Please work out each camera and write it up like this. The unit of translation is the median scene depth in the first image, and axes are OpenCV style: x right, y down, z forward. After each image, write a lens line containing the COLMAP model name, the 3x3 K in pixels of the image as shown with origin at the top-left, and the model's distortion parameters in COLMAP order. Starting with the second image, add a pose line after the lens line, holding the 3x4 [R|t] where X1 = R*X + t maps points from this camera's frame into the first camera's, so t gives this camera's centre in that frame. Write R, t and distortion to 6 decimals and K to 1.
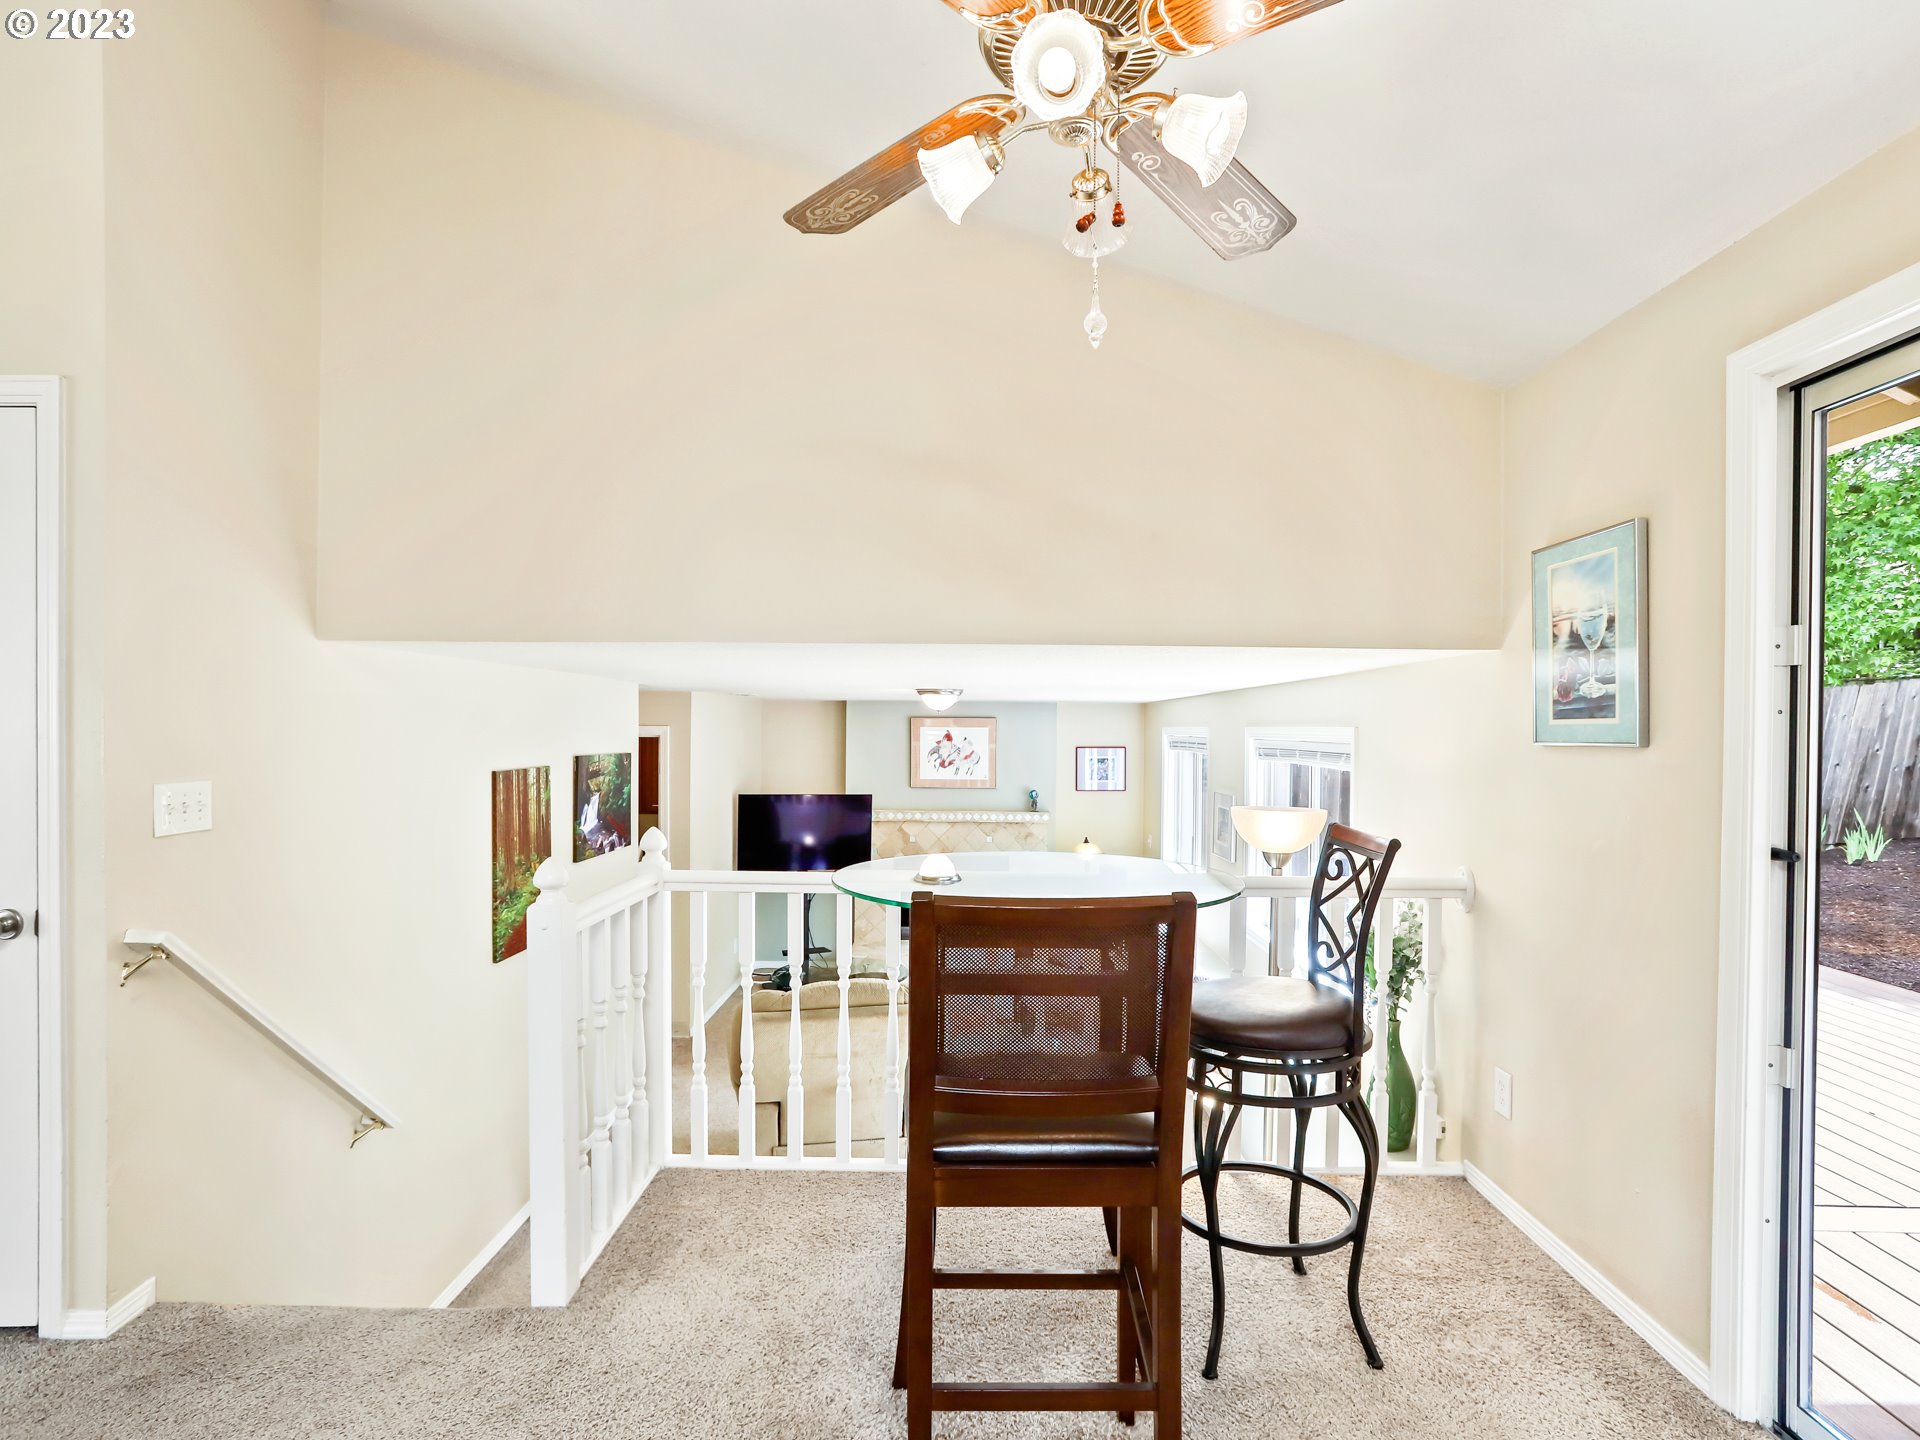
lens RADIAL K [[993.0, 0, 980.2], [0, 993.0, 717.7], [0, 0, 1]] dist [-0.061129, 0.032870]
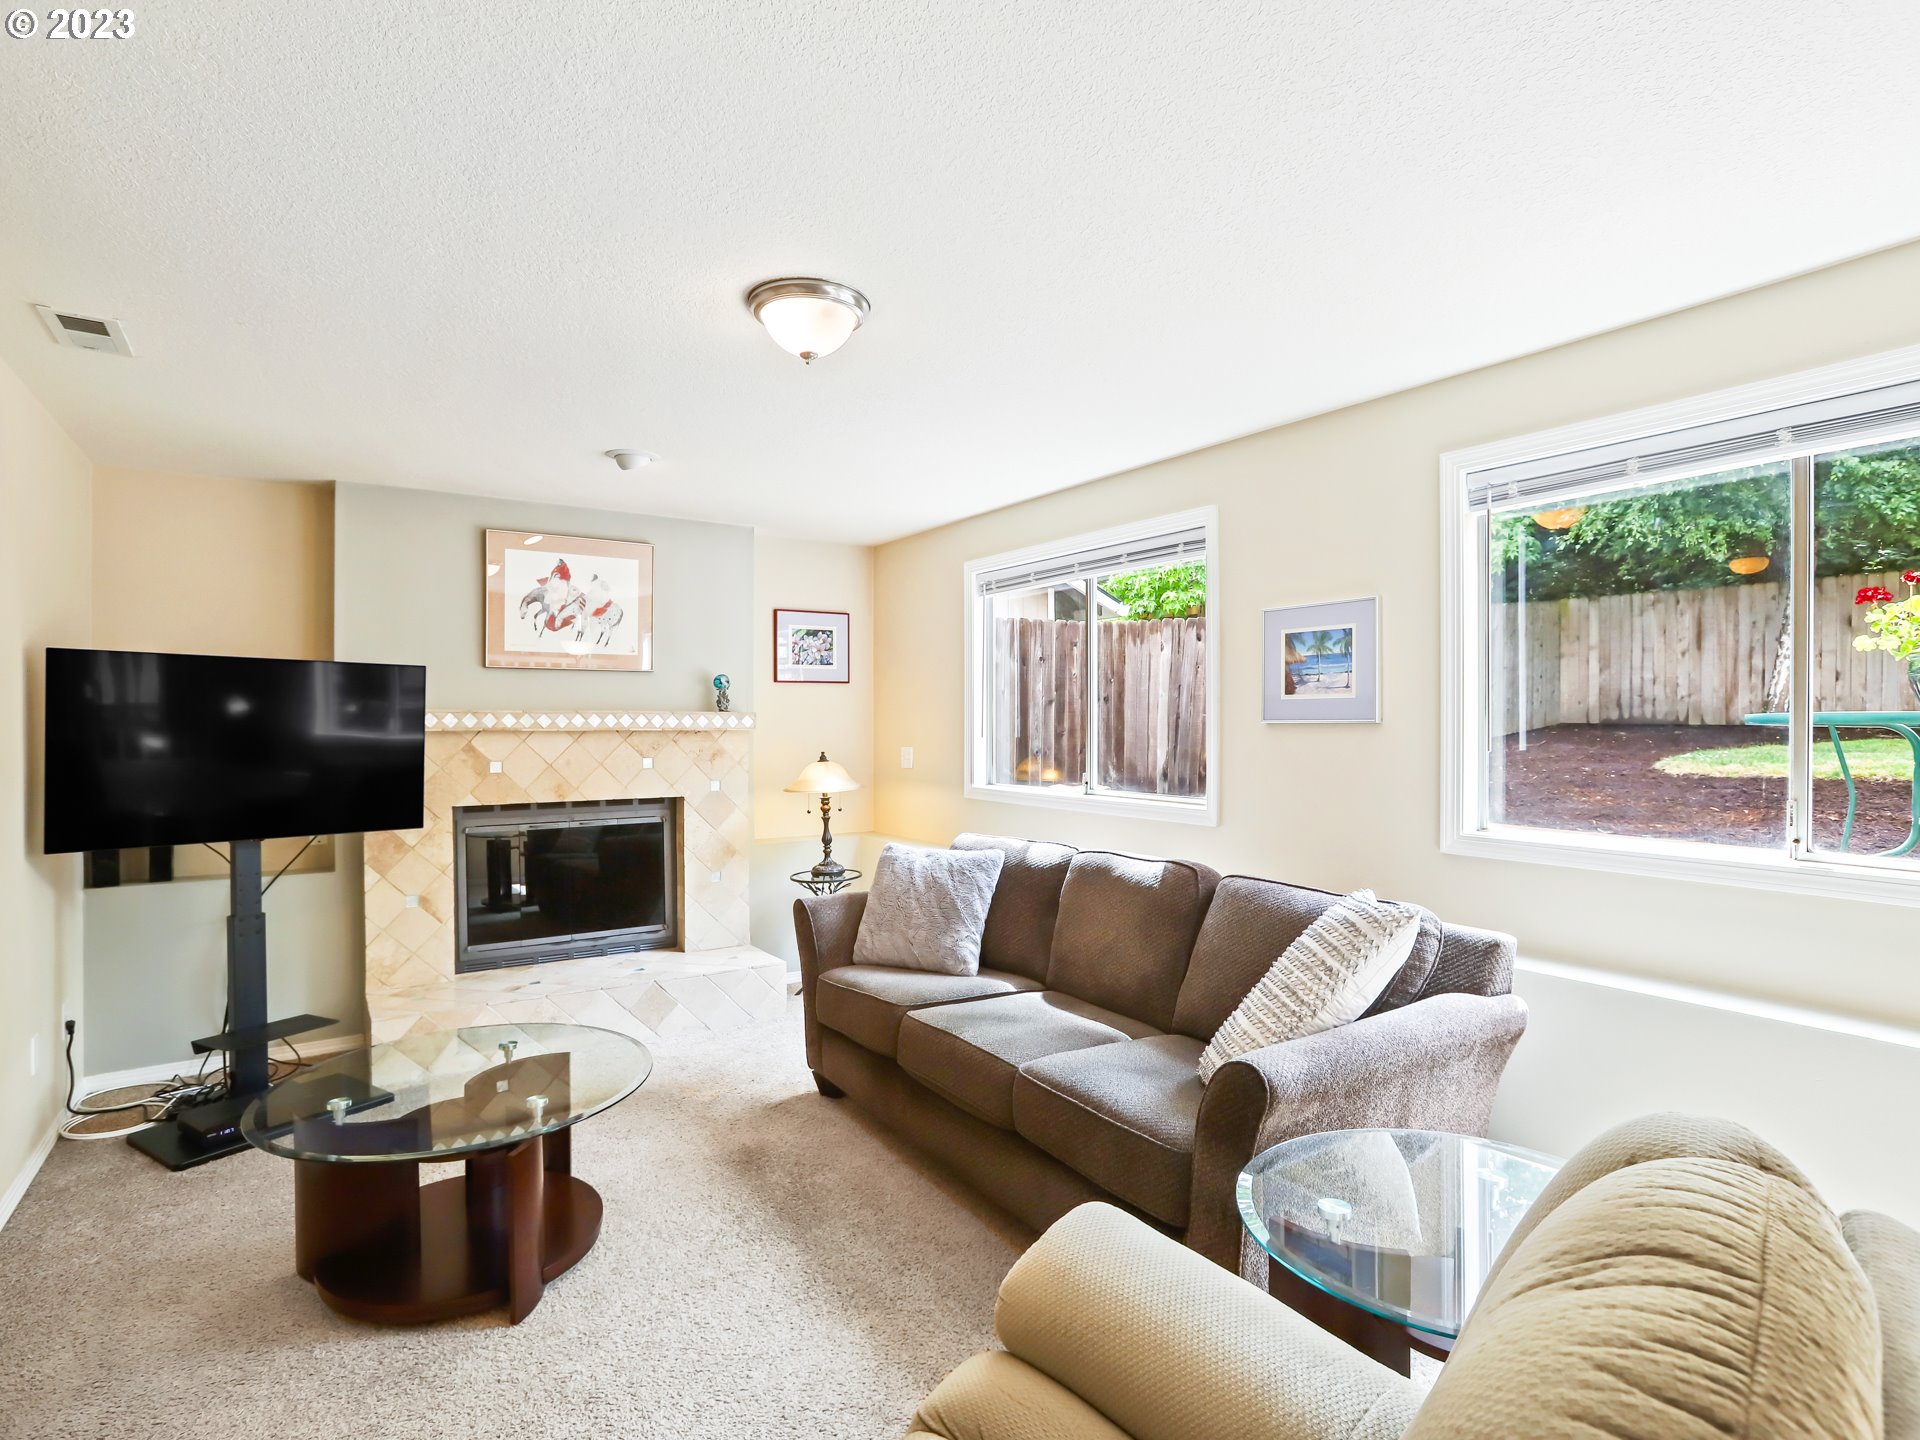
lens RADIAL K [[984.2, 0, 960.0], [0, 984.2, 720.0], [0, 0, 1]] dist [-0.066289, 0.041223]
pose [[0.829089, -0.007958, 0.559059, -0.148326], [-0.000625, 0.999885, 0.015159, 0.091266], [-0.559116, -0.012917, 0.828989, 0.464696]]
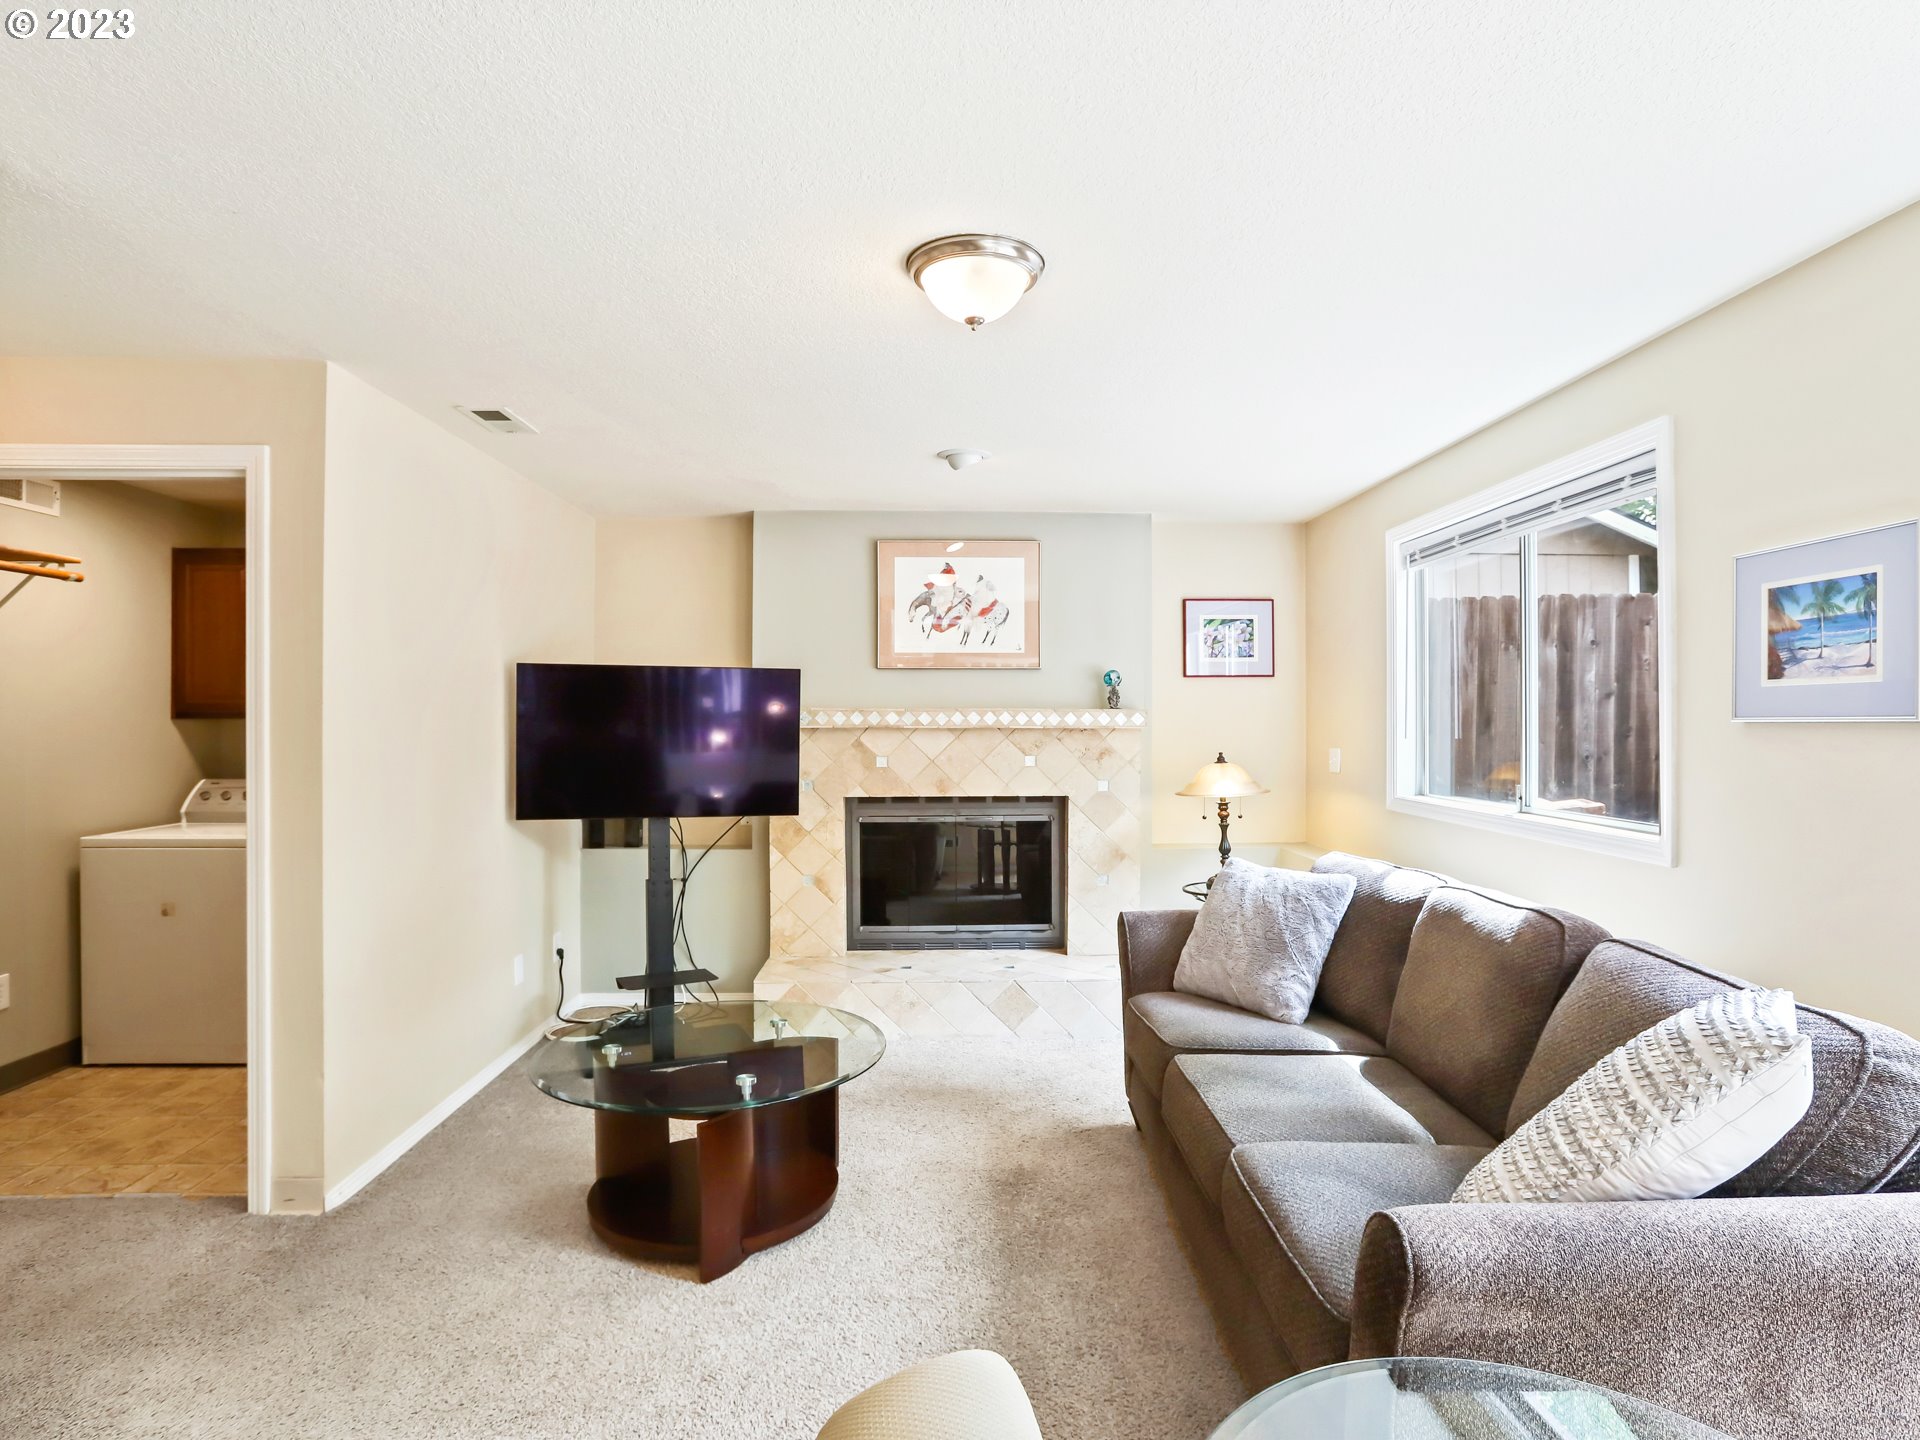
lens RADIAL K [[993.0, 0, 980.2], [0, 993.0, 717.7], [0, 0, 1]] dist [-0.061129, 0.032870]
pose [[0.999189, -0.008421, 0.039370, -0.038044], [0.007915, 0.999884, 0.012998, 0.092263], [-0.039475, -0.012676, 0.999140, 0.463726]]
